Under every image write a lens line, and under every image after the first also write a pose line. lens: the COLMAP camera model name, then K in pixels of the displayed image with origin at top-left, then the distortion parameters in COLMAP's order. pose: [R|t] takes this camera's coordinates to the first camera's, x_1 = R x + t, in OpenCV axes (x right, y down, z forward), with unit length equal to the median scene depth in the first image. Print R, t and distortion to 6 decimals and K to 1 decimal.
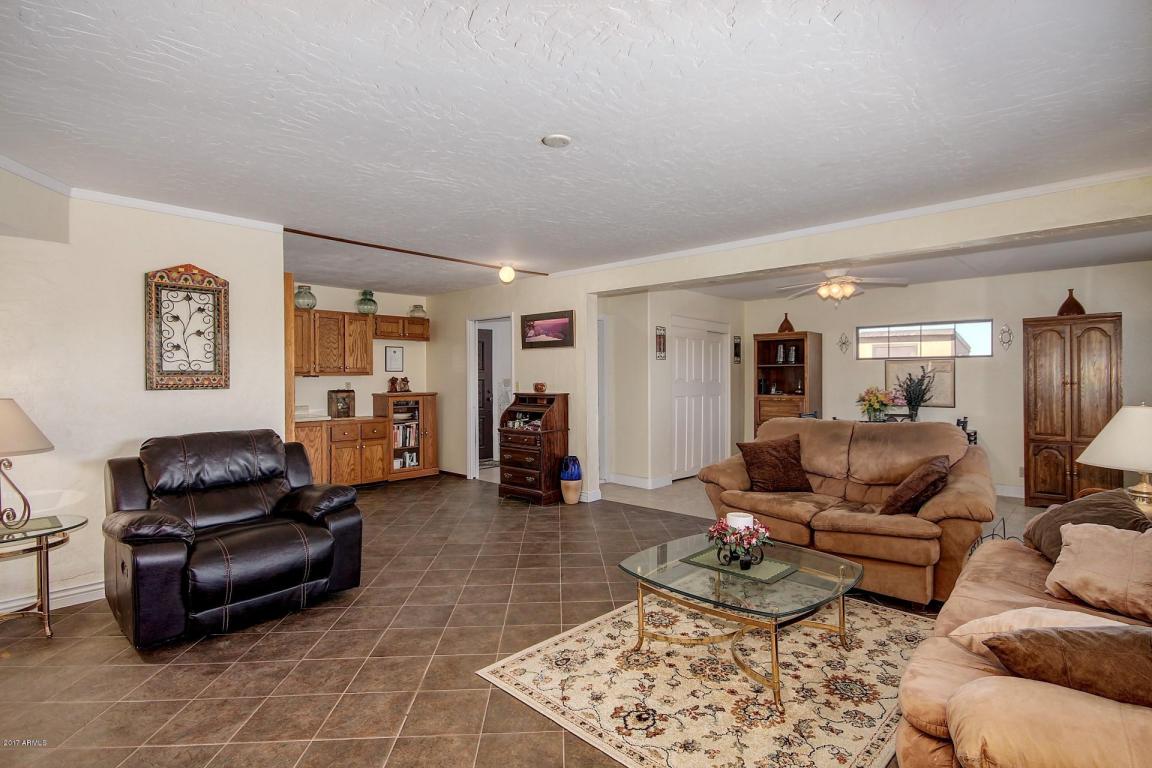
lens RADIAL K [[553.9, 0, 580.3], [0, 553.9, 382.8], [0, 0, 1]] dist [0.001030, -0.000104]
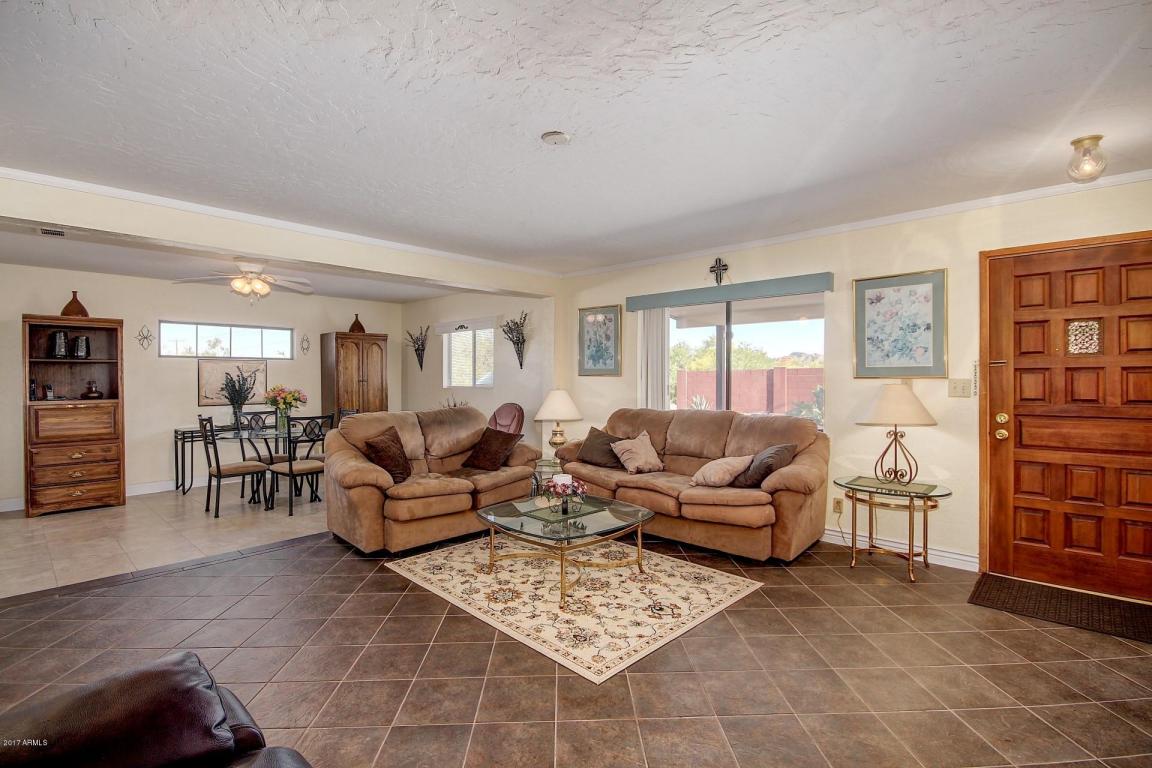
lens RADIAL K [[533.8, 0, 580.4], [0, 533.8, 379.8], [0, 0, 1]] dist [0.006796, -0.009909]
pose [[0.008606, -0.003668, 0.999956, -0.412477], [0.012236, 0.999919, 0.003563, 0.000145], [-0.999888, 0.012205, 0.008650, 0.374176]]
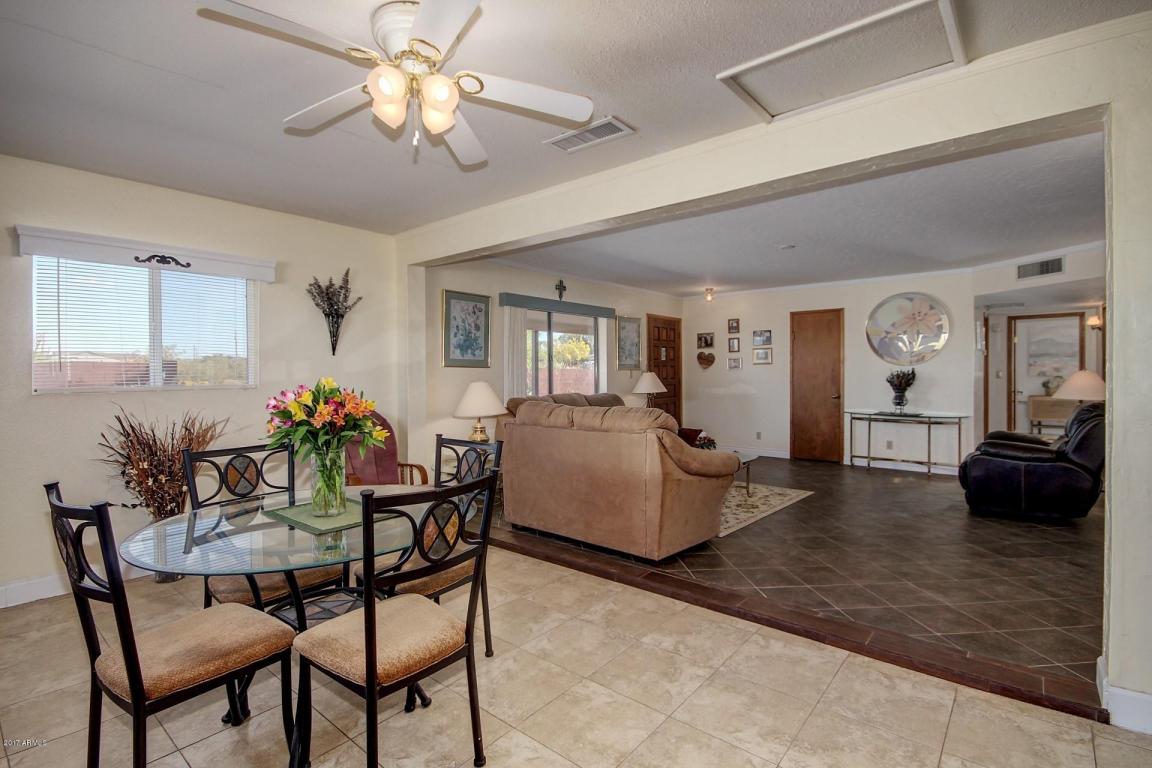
lens RADIAL K [[544.4, 0, 585.4], [0, 544.4, 379.2], [0, 0, 1]] dist [0.001369, 0.000283]
pose [[-0.998515, 0.010757, -0.053413, 0.331277], [0.009653, 0.999735, 0.020892, -0.000060], [0.053623, 0.020345, -0.998354, 1.192901]]
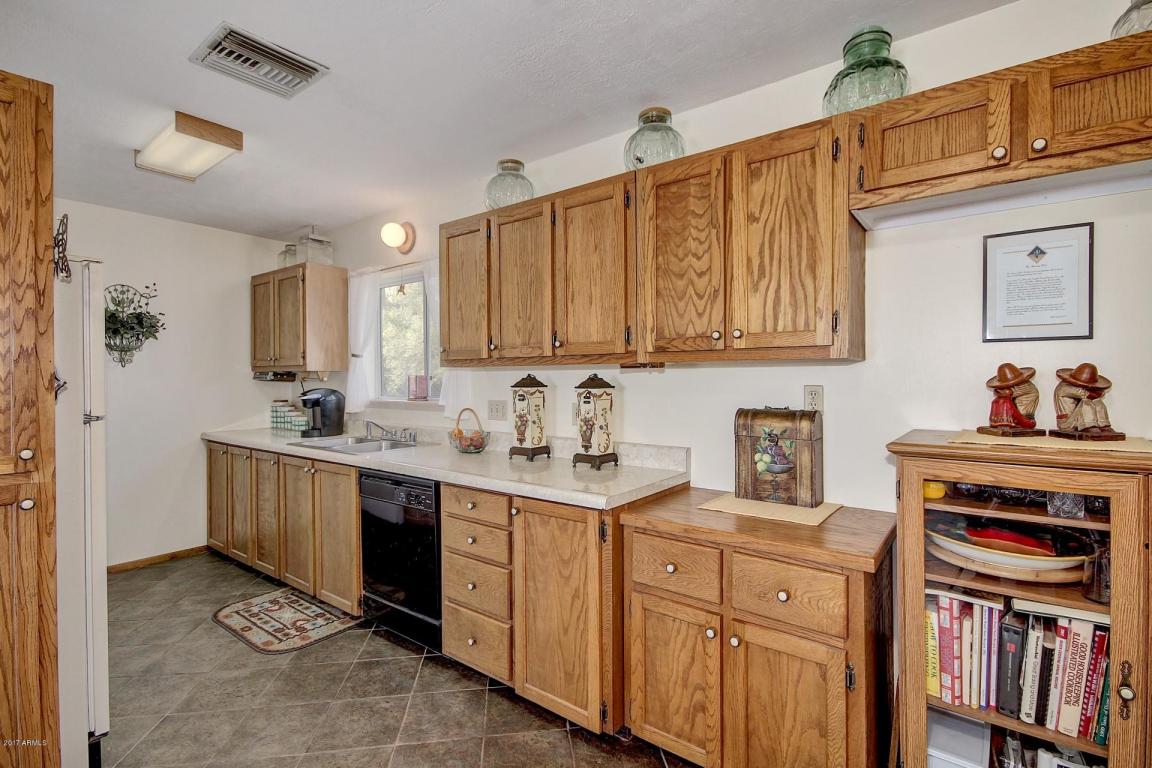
lens RADIAL K [[533.8, 0, 580.4], [0, 533.8, 379.8], [0, 0, 1]] dist [0.006796, -0.009909]
pose [[0.092375, 0.010908, -0.995665, -0.157545], [-0.007056, 0.999922, 0.010300, -0.006054], [0.995699, 0.006074, 0.092445, 0.919373]]
